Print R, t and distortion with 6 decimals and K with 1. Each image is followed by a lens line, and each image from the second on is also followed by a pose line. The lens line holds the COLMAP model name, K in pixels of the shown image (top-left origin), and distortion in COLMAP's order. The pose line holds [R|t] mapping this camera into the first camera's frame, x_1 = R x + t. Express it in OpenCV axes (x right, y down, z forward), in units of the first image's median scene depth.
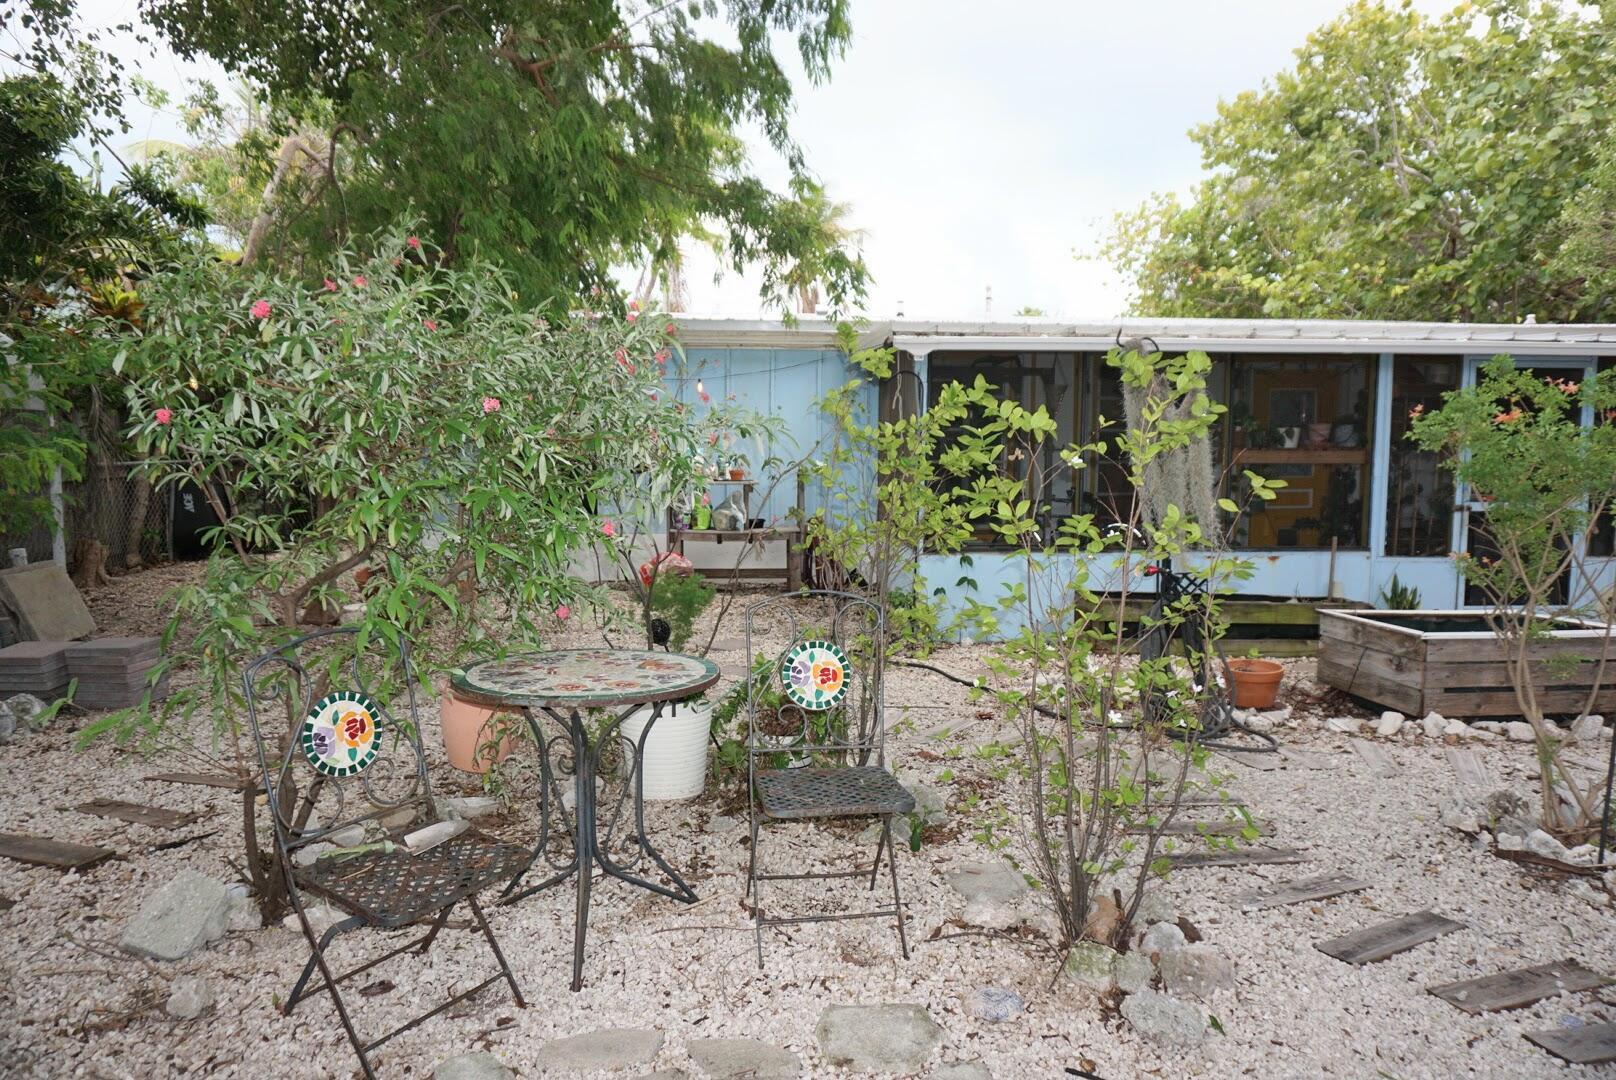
lens RADIAL K [[1087.2, 0, 808.0], [0, 1087.2, 540.0], [0, 0, 1]] dist [-0.040625, 0.032415]
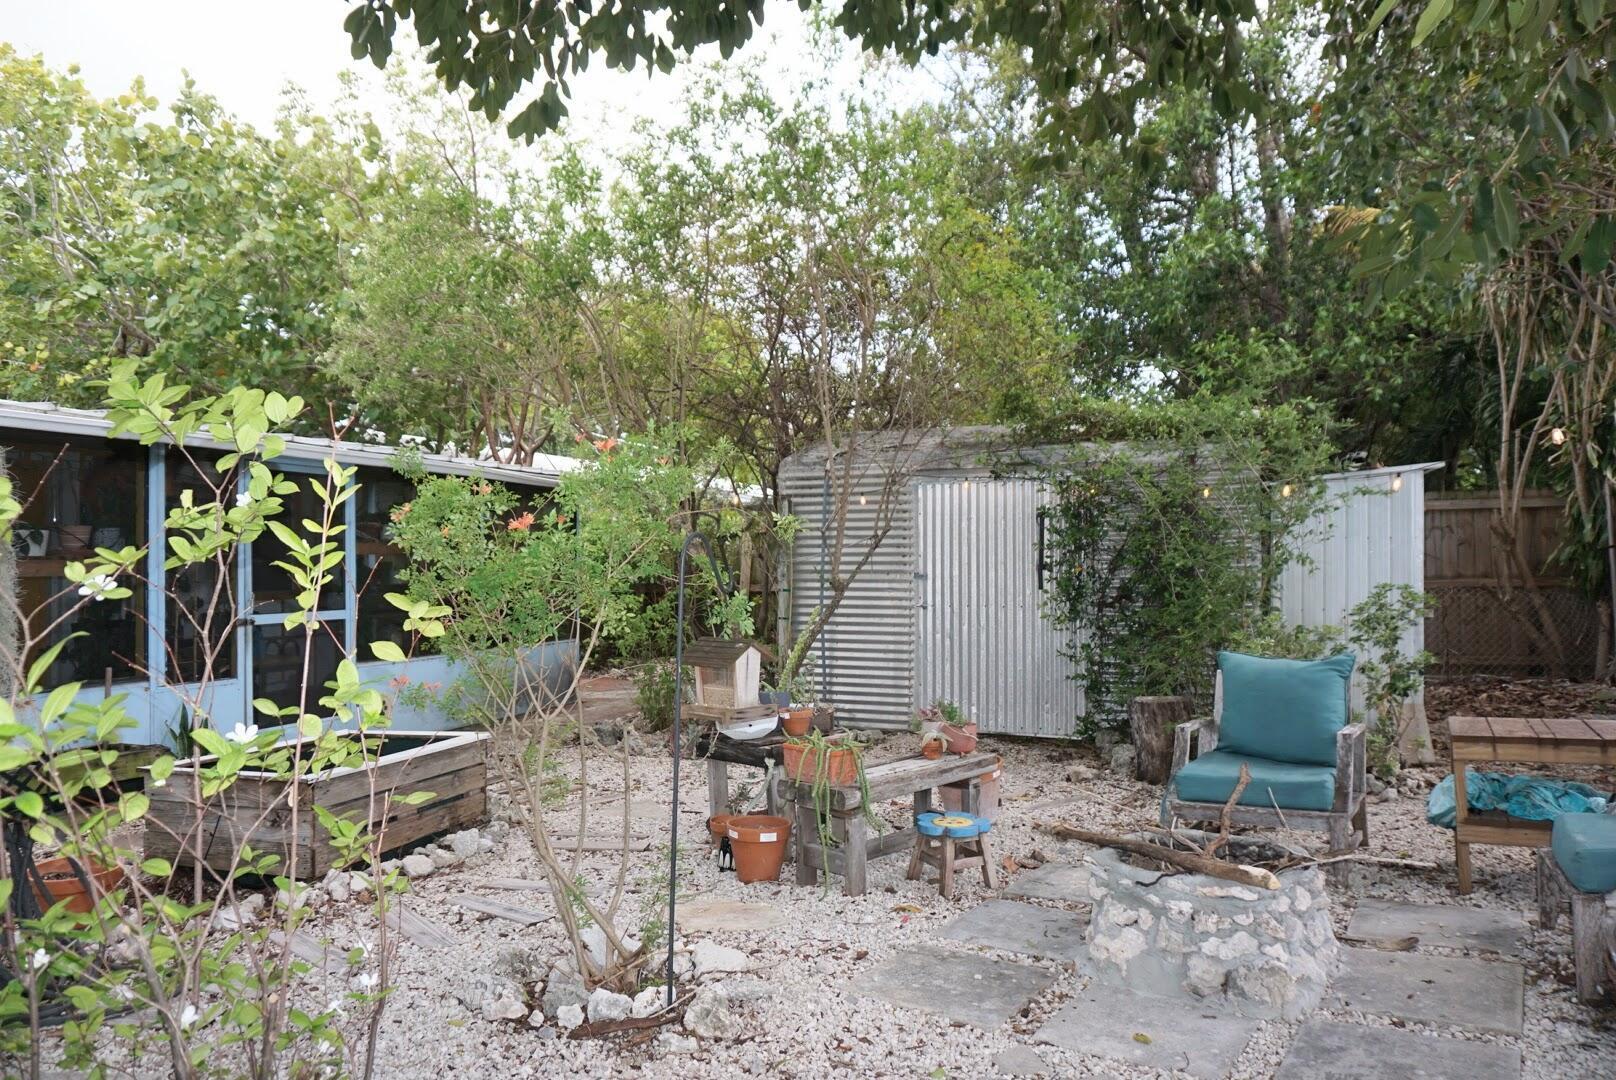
lens RADIAL K [[1087.2, 0, 808.0], [0, 1087.2, 540.0], [0, 0, 1]] dist [-0.040625, 0.032415]
pose [[0.407313, 0.010356, 0.913230, -0.023429], [0.081924, 0.995490, -0.047827, -0.016184], [-0.909607, 0.094296, 0.404628, 0.201741]]
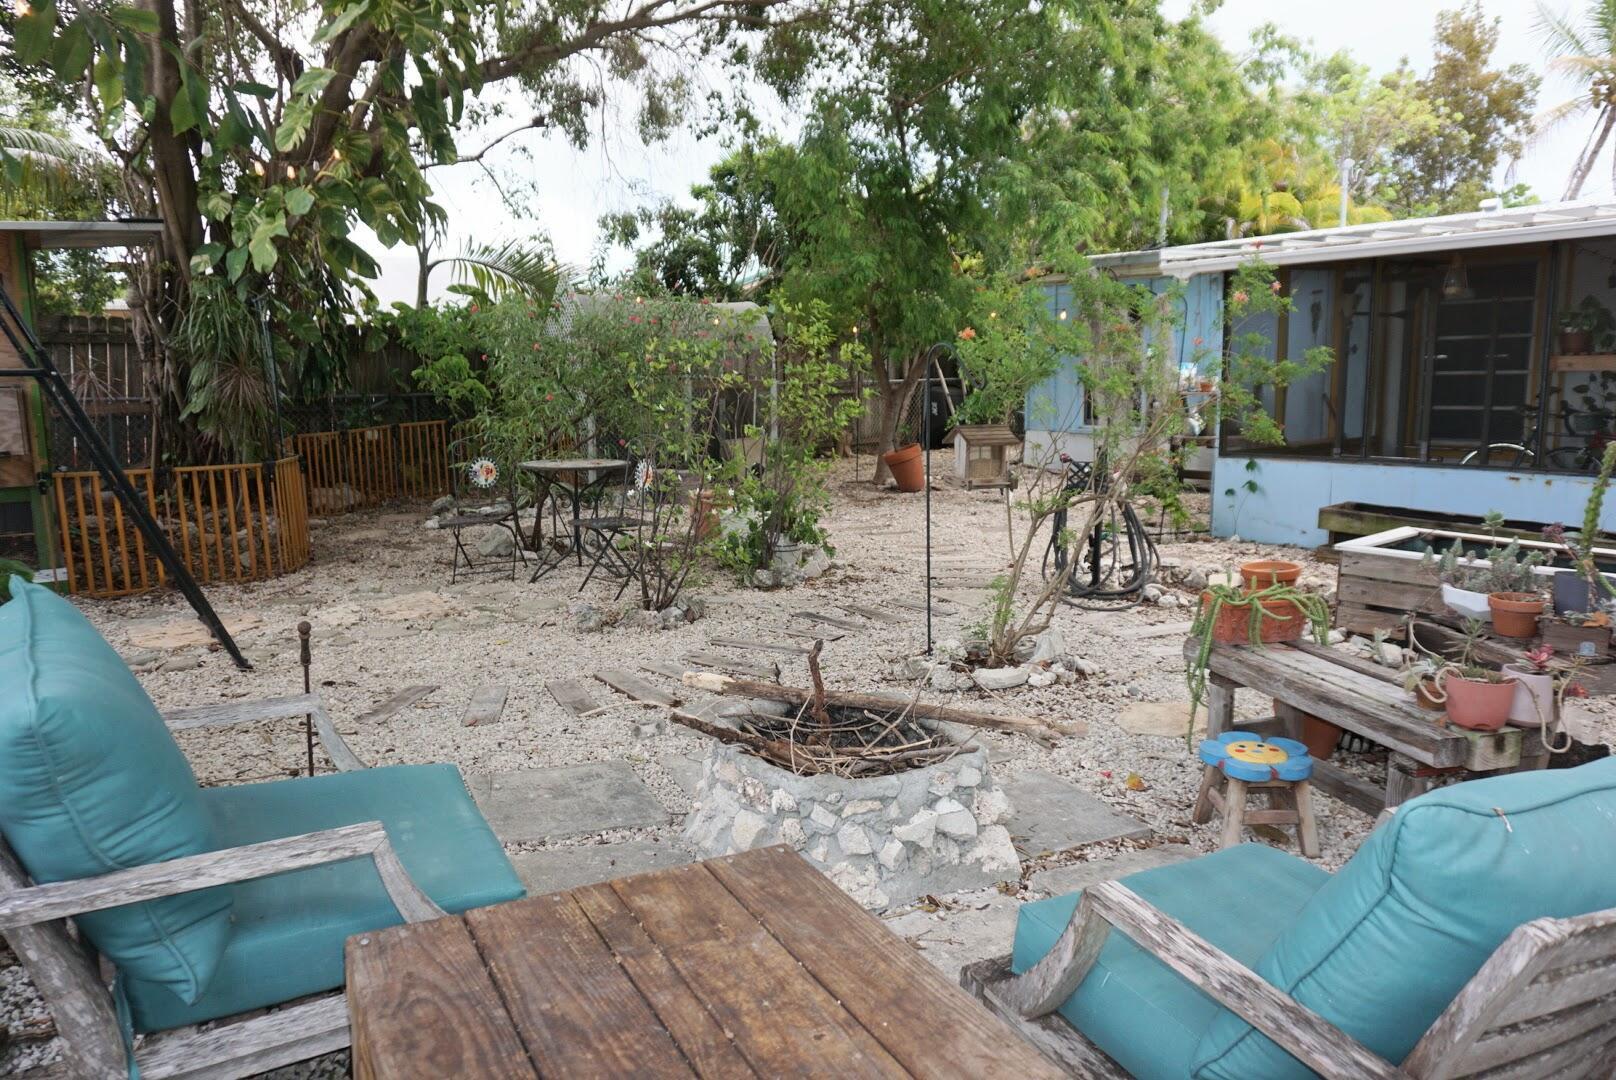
lens RADIAL K [[1087.2, 0, 808.0], [0, 1087.2, 540.0], [0, 0, 1]] dist [-0.040625, 0.032415]
pose [[0.560365, 0.114312, -0.820319, 0.781288], [-0.054090, 0.993366, 0.101477, 0.007279], [0.826478, -0.012493, 0.562831, 0.034256]]
